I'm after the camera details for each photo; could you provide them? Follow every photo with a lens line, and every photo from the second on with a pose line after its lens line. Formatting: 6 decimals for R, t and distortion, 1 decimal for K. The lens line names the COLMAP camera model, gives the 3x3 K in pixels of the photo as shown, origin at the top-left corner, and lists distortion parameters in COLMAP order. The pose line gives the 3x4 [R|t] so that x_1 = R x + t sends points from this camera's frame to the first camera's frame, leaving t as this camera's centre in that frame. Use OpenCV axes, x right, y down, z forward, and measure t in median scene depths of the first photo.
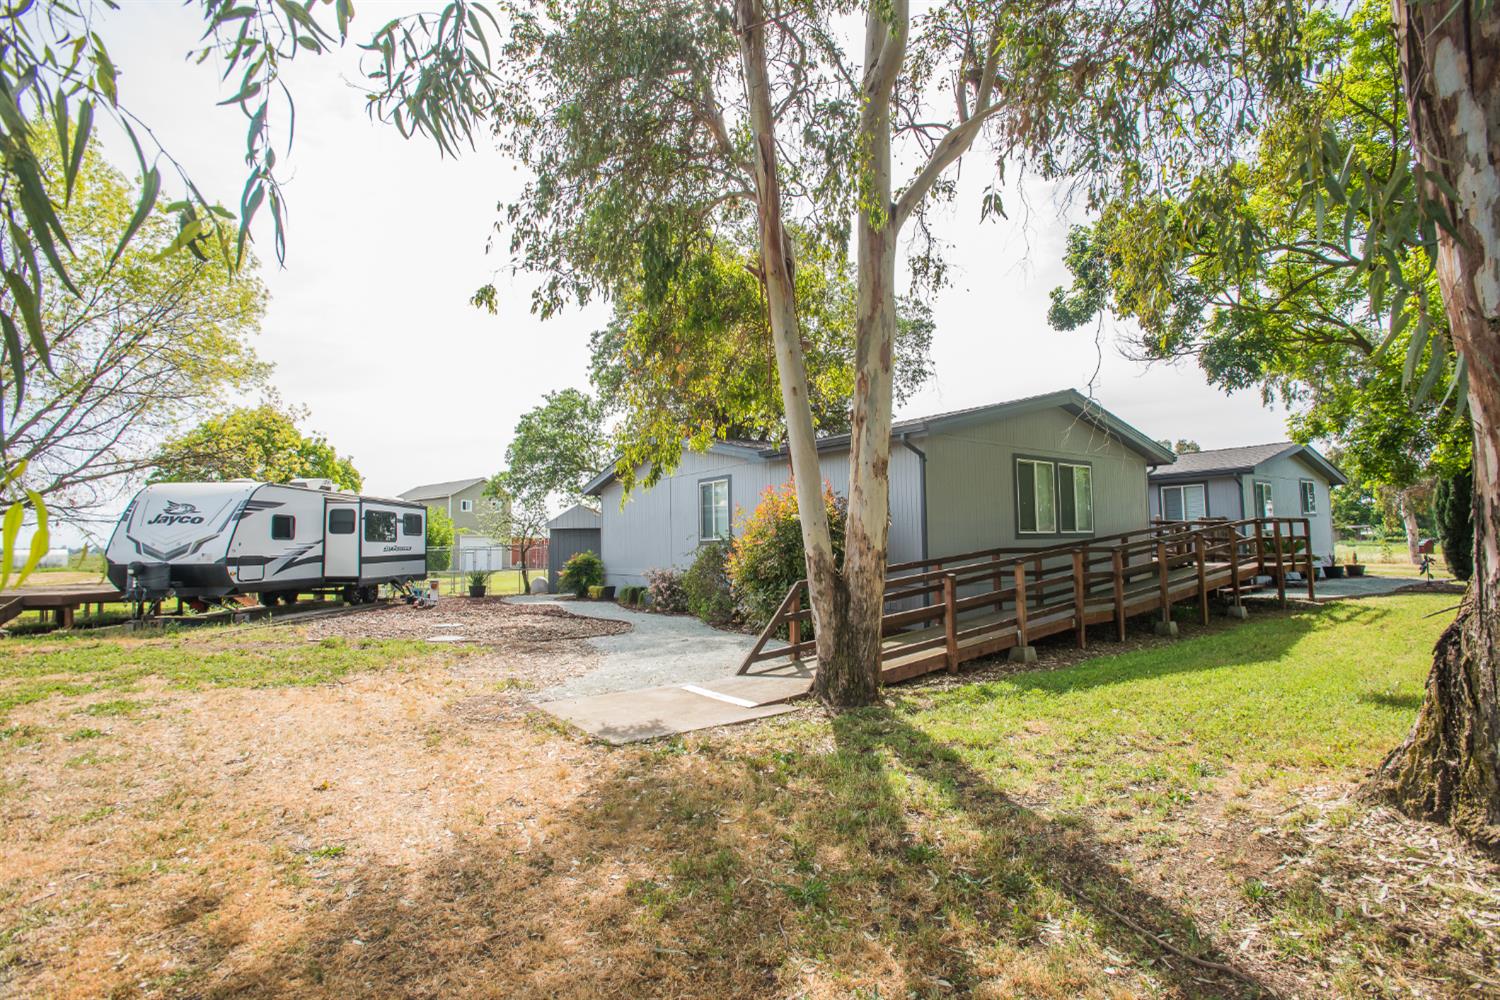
lens RADIAL K [[728.2, 0, 758.7], [0, 728.2, 491.4], [0, 0, 1]] dist [-0.065229, 0.025501]
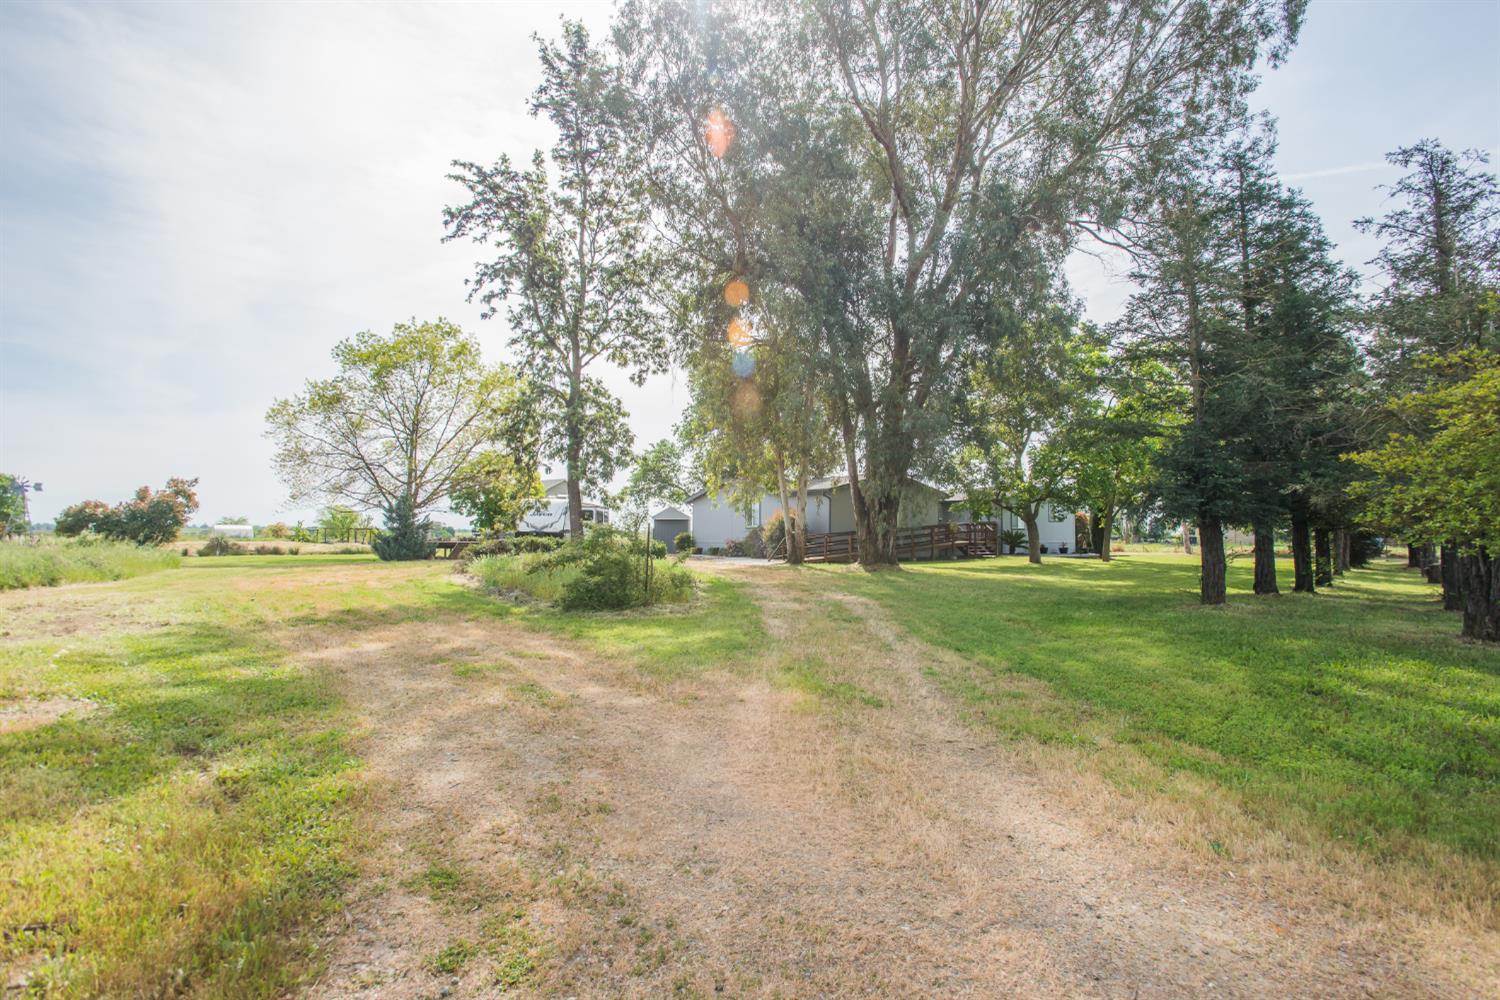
lens RADIAL K [[728.2, 0, 758.7], [0, 728.2, 491.4], [0, 0, 1]] dist [-0.065229, 0.025501]
pose [[0.999694, 0.019882, -0.014706, -0.014565], [-0.019741, 0.999758, 0.009691, -0.086531], [0.014895, -0.009398, 0.999845, -1.648482]]
